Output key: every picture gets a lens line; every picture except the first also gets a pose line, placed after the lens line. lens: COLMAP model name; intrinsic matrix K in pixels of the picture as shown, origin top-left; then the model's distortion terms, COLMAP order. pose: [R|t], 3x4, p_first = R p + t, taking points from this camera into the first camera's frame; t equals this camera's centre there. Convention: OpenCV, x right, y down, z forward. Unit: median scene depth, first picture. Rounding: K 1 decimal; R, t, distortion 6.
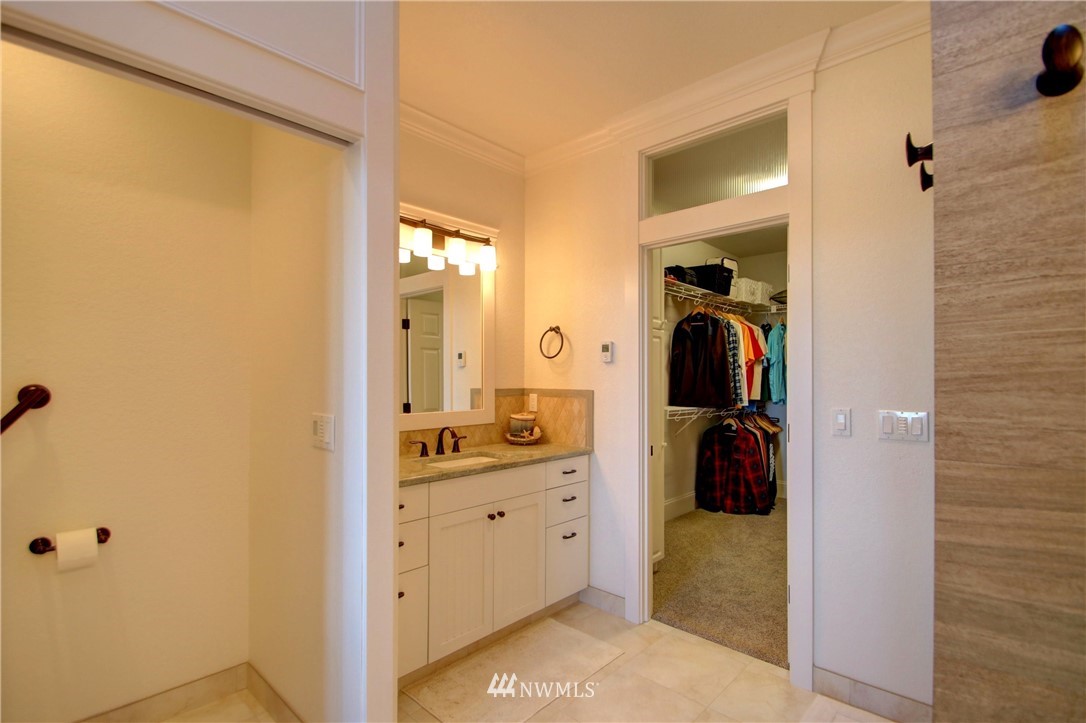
lens RADIAL K [[511.8, 0, 544.8], [0, 511.8, 372.4], [0, 0, 1]] dist [-0.004449, -0.000585]
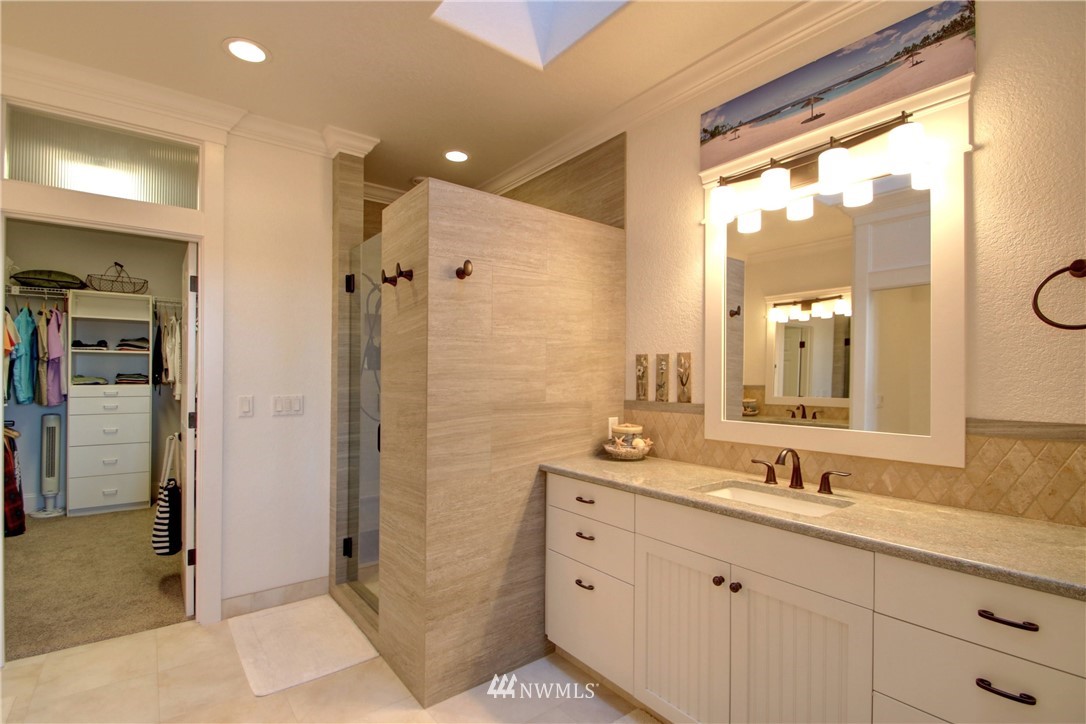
lens RADIAL K [[511.8, 0, 545.0], [0, 511.8, 368.6], [0, 0, 1]] dist [-0.004449, -0.000585]
pose [[0.175612, 0.010908, 0.984399, -0.602677], [-0.013186, 0.999875, -0.008727, -0.000743], [-0.984371, -0.011448, 0.175733, -0.006651]]
